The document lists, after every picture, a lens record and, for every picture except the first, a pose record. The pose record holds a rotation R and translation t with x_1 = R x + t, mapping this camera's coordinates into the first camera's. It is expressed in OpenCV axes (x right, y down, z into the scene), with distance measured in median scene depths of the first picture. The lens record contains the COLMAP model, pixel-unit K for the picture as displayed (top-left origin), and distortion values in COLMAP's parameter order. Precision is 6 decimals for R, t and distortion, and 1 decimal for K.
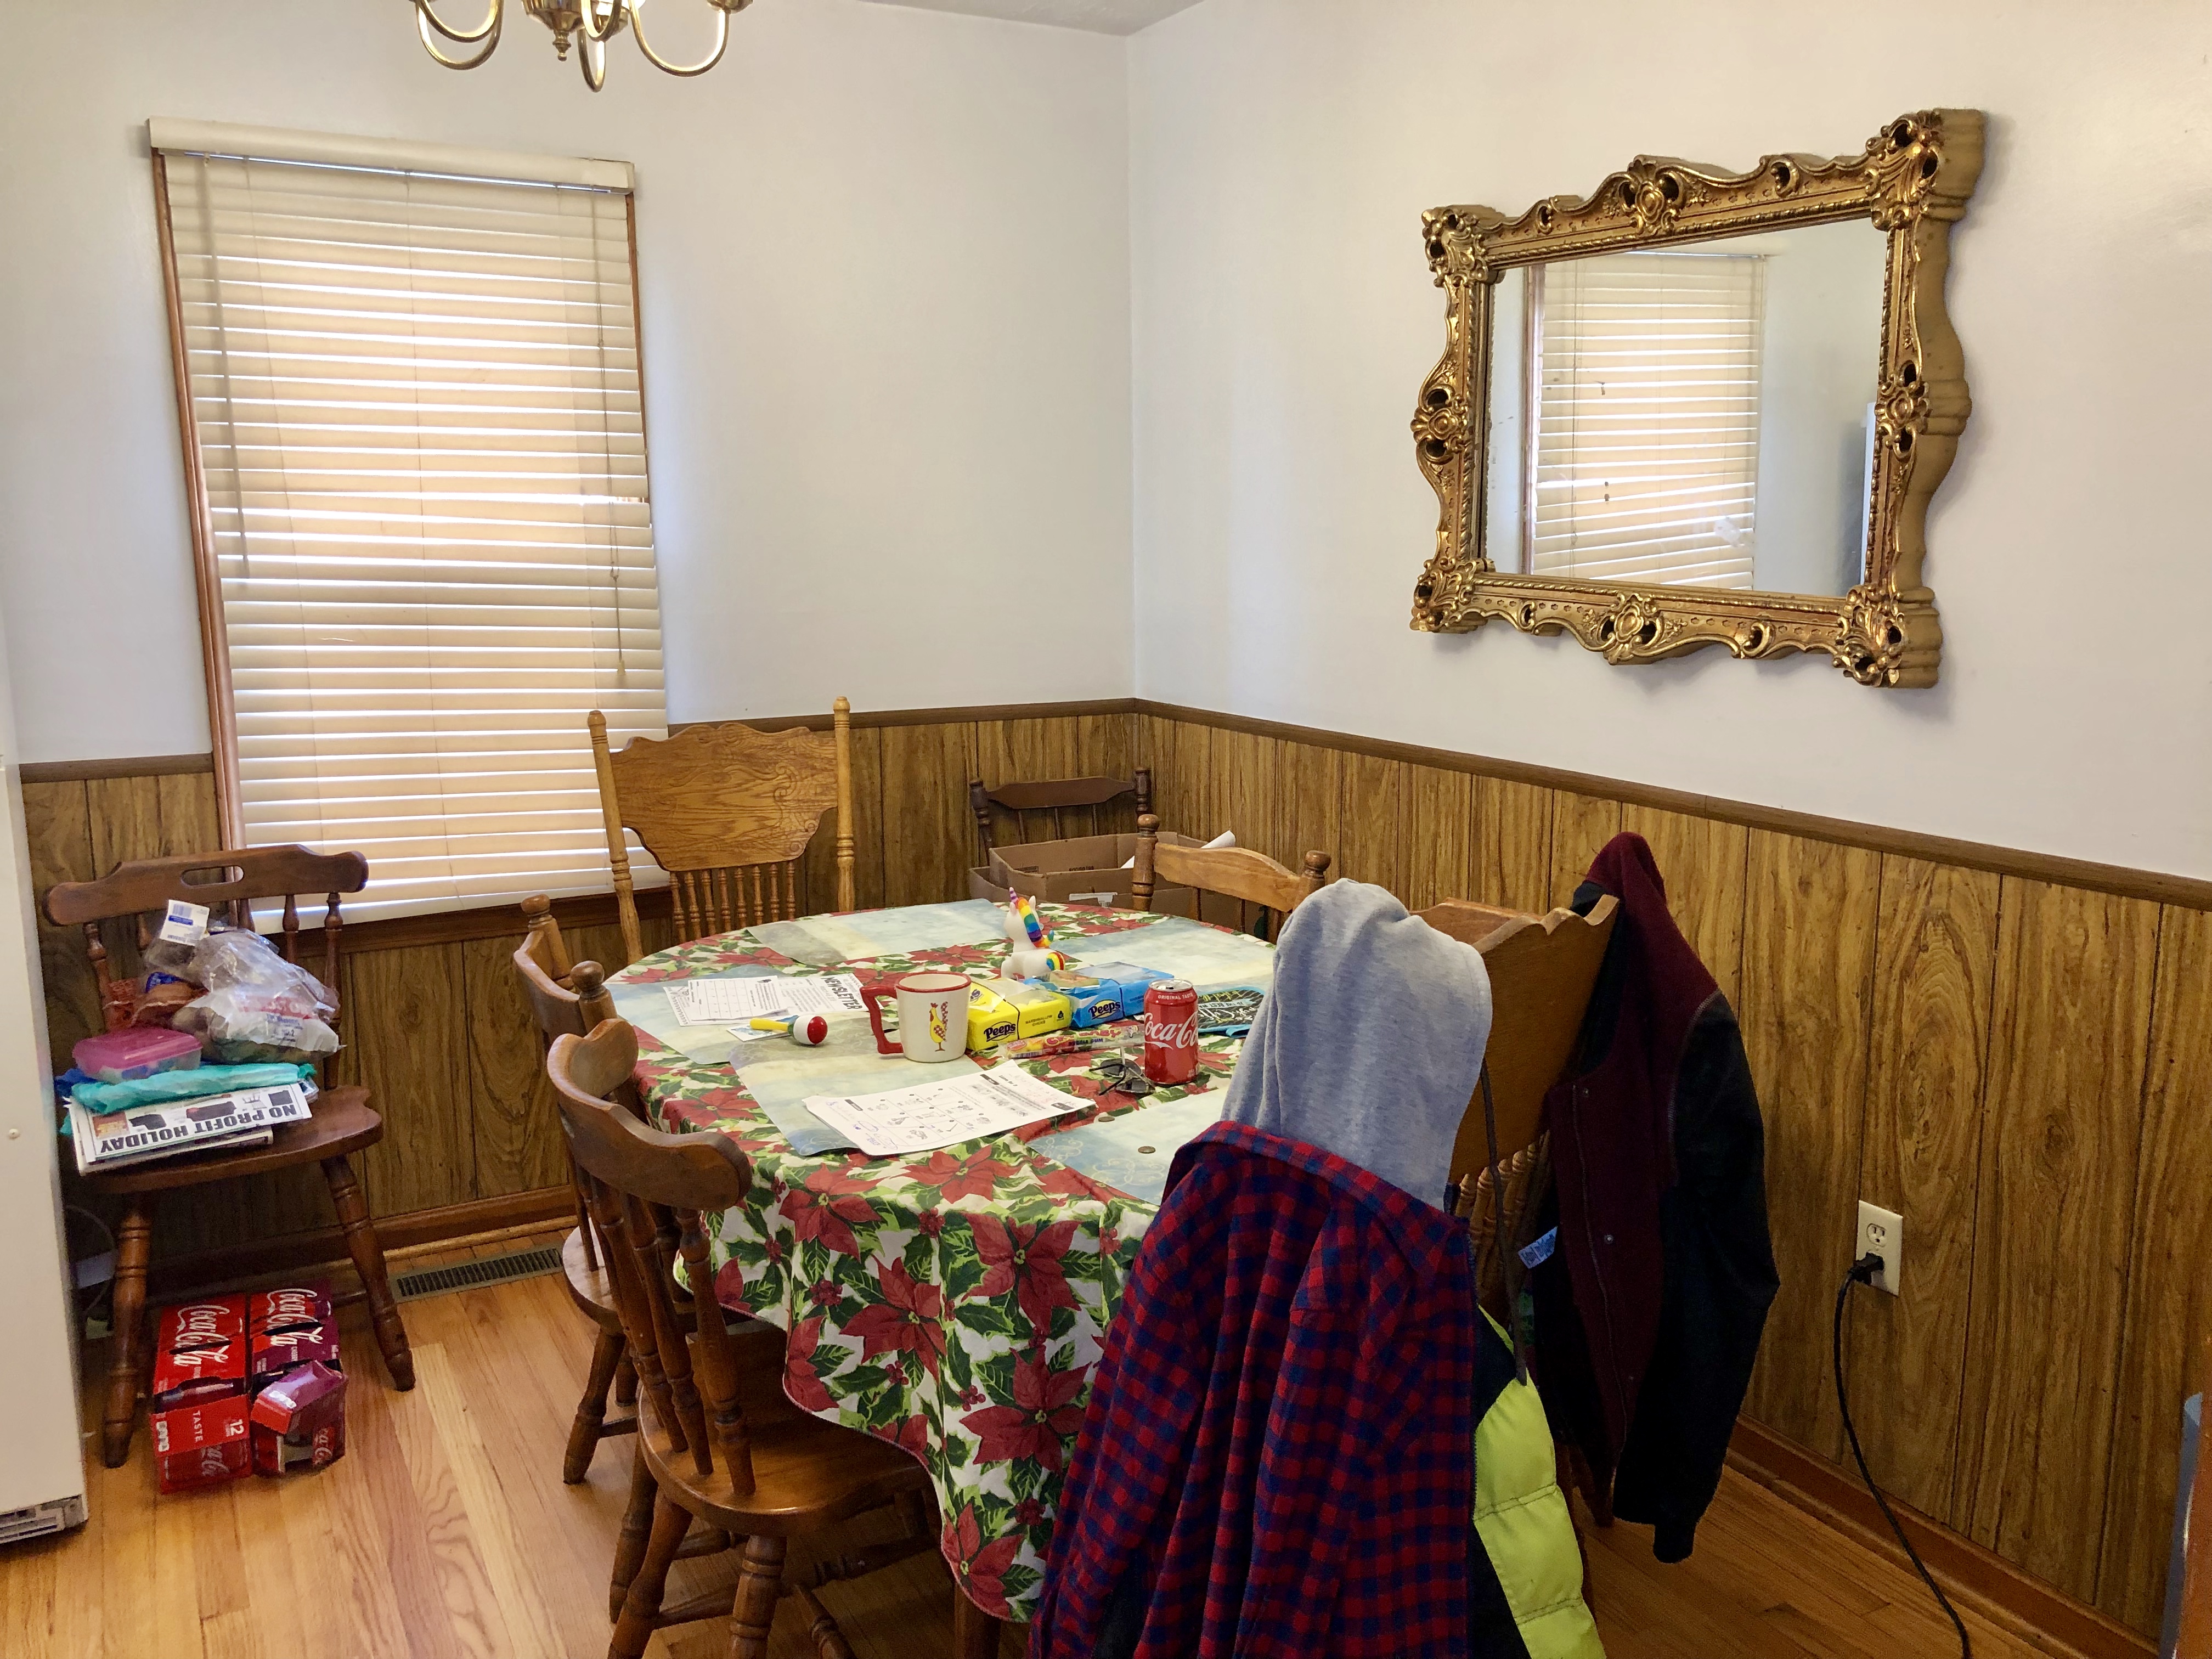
lens RADIAL K [[1810.0, 0, 1091.9], [0, 1810.0, 820.4], [0, 0, 1]] dist [0.026694, -0.030999]
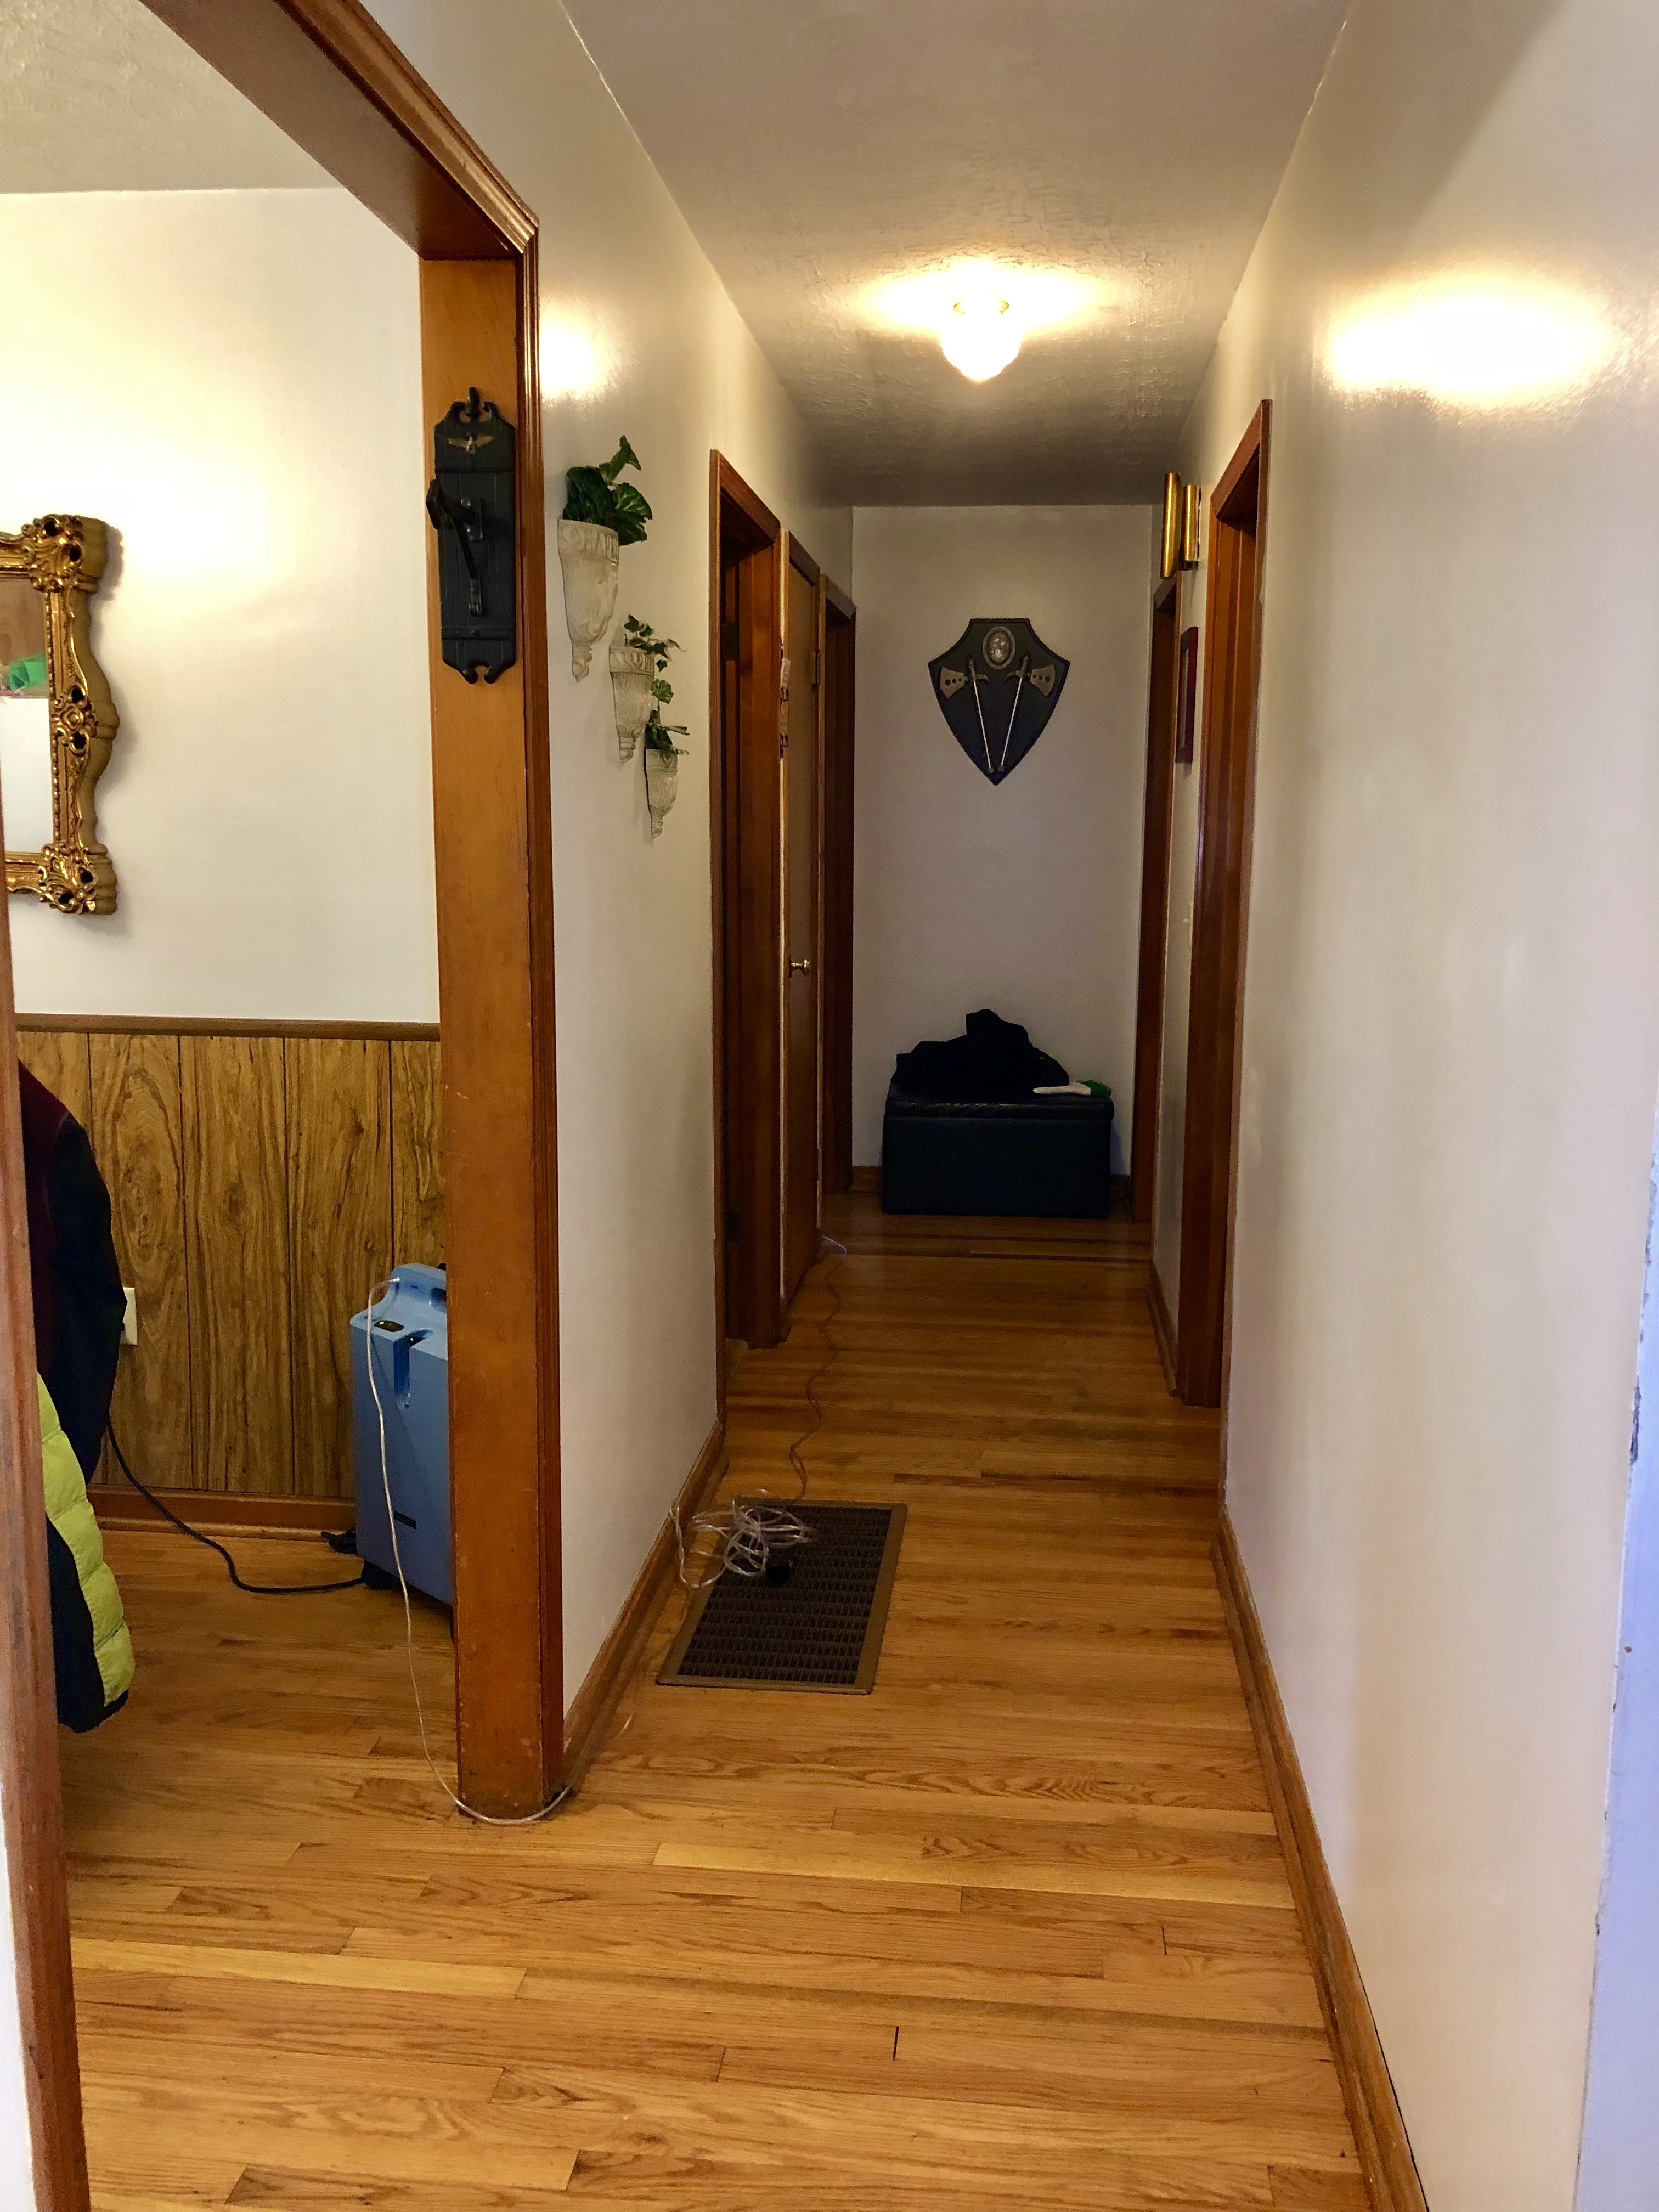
lens RADIAL K [[1810.0, 0, 830.8], [0, 1810.0, 1112.8], [0, 0, 1]] dist [0.026694, -0.030999]
pose [[0.561418, -0.111085, 0.820043, -0.425784], [0.116947, 0.991654, 0.054267, 0.073491], [-0.819227, 0.065435, 0.569724, -0.284245]]
